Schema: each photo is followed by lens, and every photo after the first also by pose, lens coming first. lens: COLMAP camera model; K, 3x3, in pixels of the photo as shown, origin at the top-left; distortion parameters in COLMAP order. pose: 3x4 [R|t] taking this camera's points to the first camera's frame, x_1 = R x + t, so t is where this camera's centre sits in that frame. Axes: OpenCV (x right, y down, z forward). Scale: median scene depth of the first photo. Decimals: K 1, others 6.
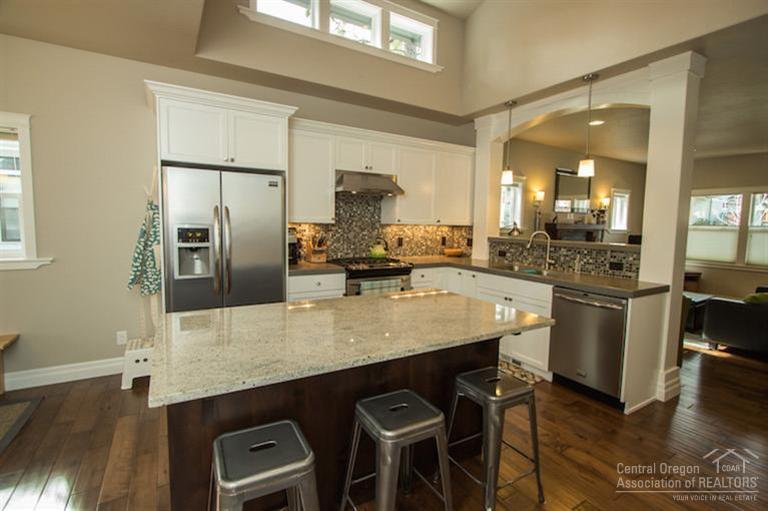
lens RADIAL K [[365.2, 0, 400.4], [0, 365.2, 248.5], [0, 0, 1]] dist [-0.006812, 0.003213]
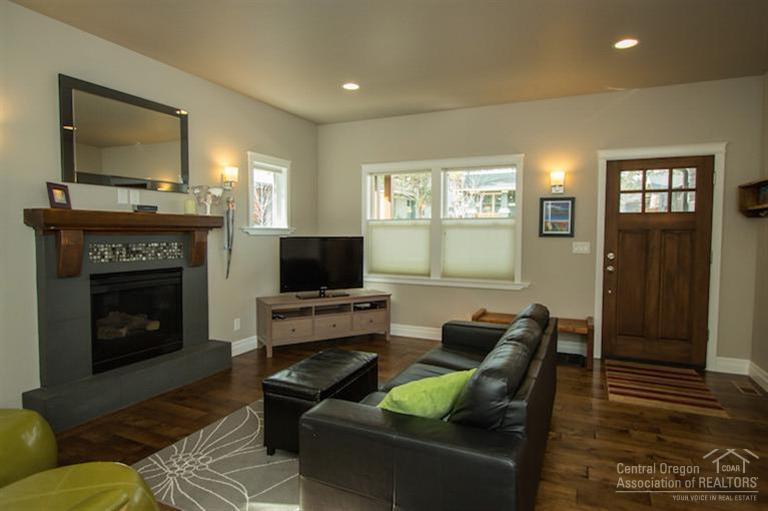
lens RADIAL K [[435.9, 0, 381.8], [0, 435.9, 250.5], [0, 0, 1]] dist [-0.002939, 0.003557]
pose [[0.841184, -0.039066, 0.539336, 0.716347], [0.049748, 0.998748, -0.005247, -0.007816], [-0.538456, 0.031245, 0.842074, 0.634785]]
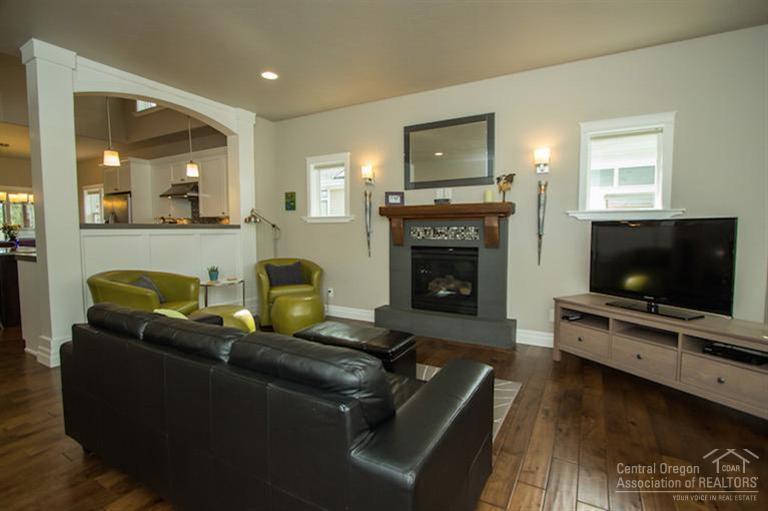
lens RADIAL K [[365.2, 0, 377.1], [0, 365.2, 248.1], [0, 0, 1]] dist [-0.006812, 0.003213]
pose [[0.471352, 0.030060, -0.881433, 1.618274], [-0.045143, 0.998931, 0.009927, 0.006557], [0.880789, 0.035111, 0.472205, 1.008788]]
